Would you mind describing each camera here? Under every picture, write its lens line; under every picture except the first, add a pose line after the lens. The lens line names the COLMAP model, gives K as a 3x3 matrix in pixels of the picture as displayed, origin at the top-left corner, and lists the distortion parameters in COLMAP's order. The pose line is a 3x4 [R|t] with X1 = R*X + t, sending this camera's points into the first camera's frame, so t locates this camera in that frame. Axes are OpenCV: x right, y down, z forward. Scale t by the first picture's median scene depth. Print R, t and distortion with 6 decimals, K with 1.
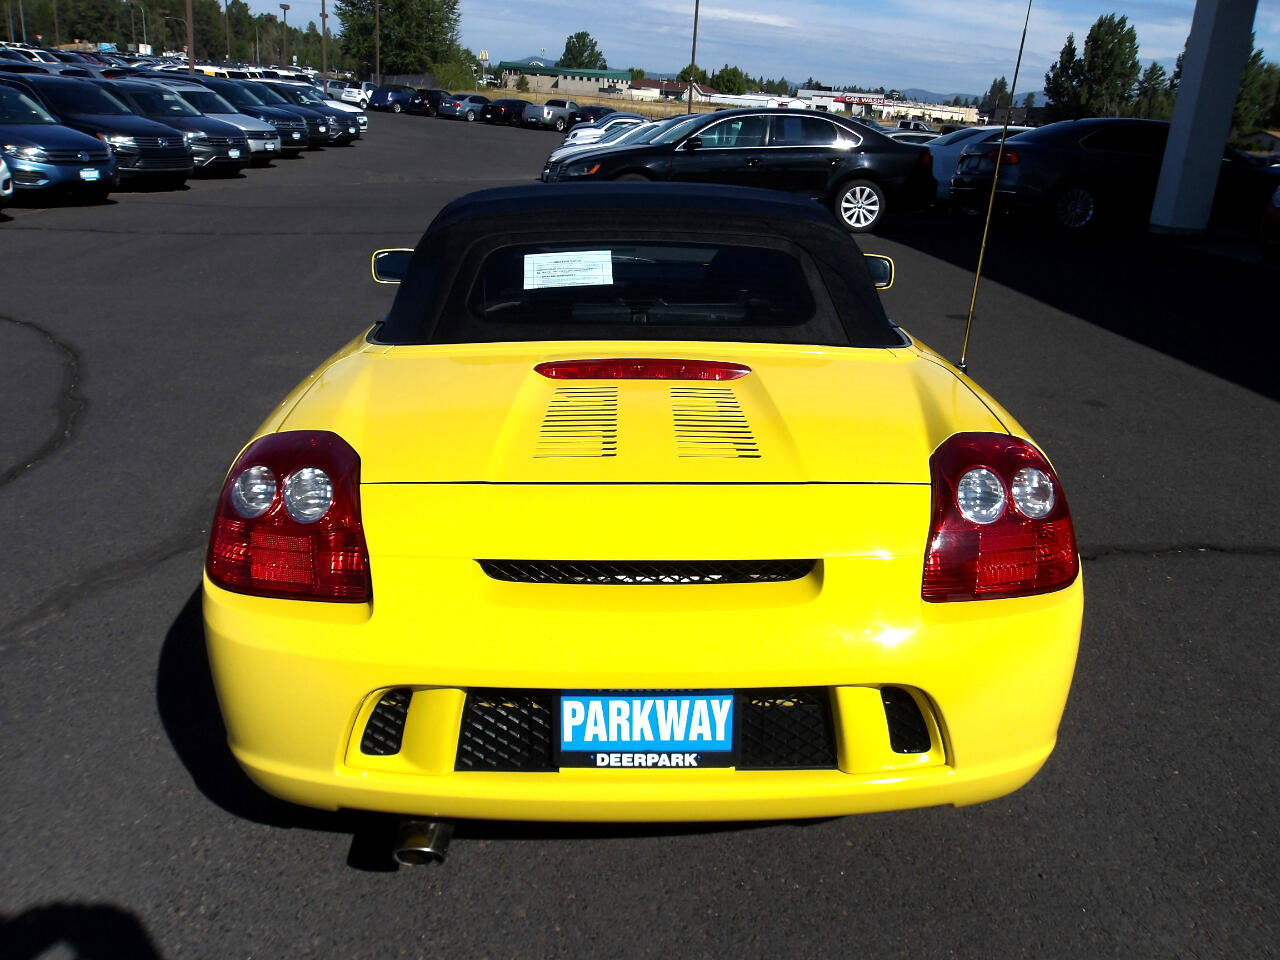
lens RADIAL K [[1053.9, 0, 643.9], [0, 1053.9, 479.7], [0, 0, 1]] dist [0.011761, -0.019653]
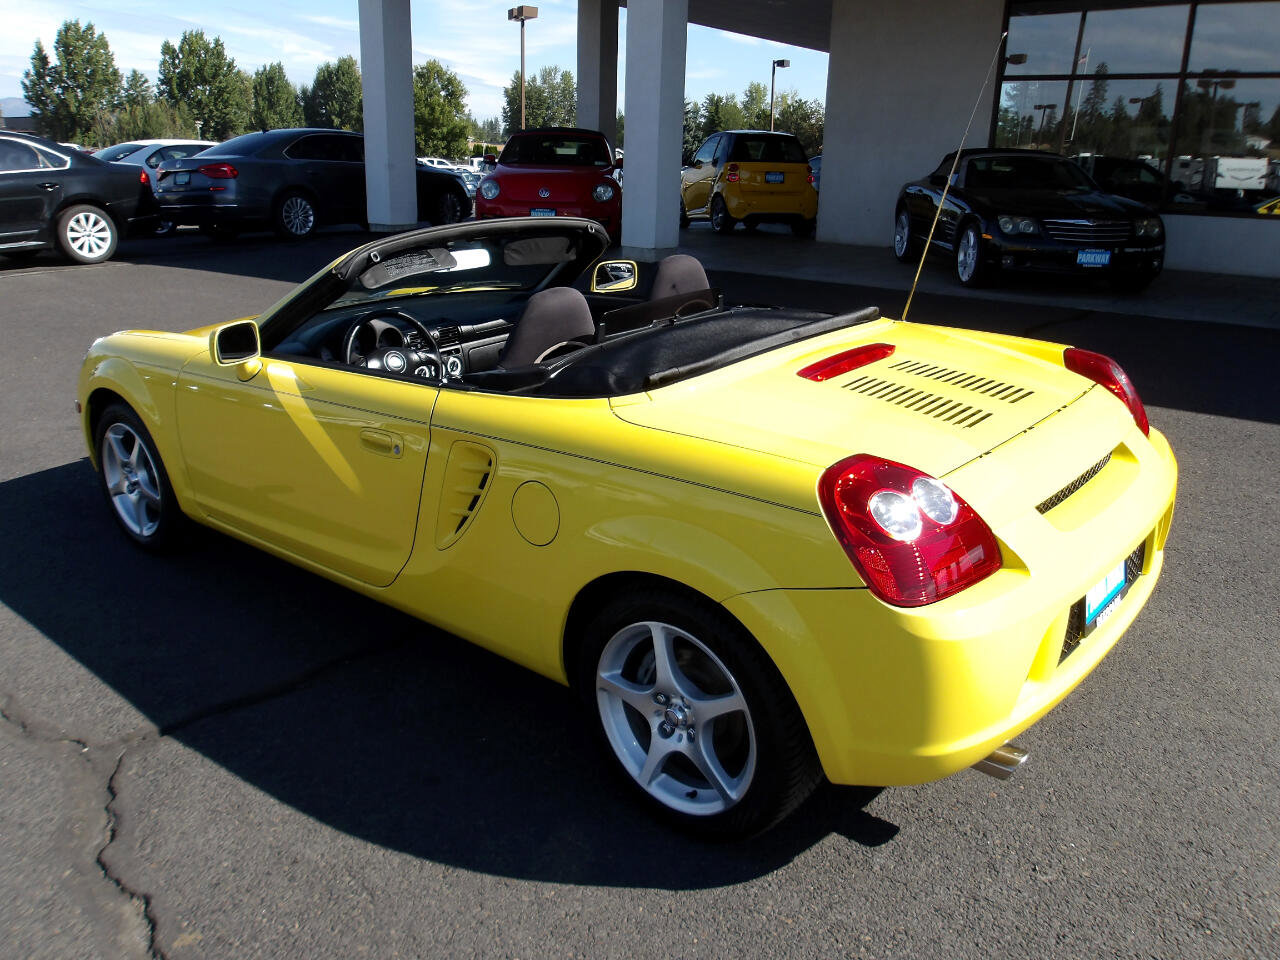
lens RADIAL K [[1053.9, 0, 644.7], [0, 1053.9, 478.1], [0, 0, 1]] dist [0.011761, -0.019653]
pose [[0.660526, -0.263976, 0.702867, -0.170496], [0.269042, 0.957204, 0.106662, -0.027647], [-0.700944, 0.118648, 0.703278, 0.055023]]
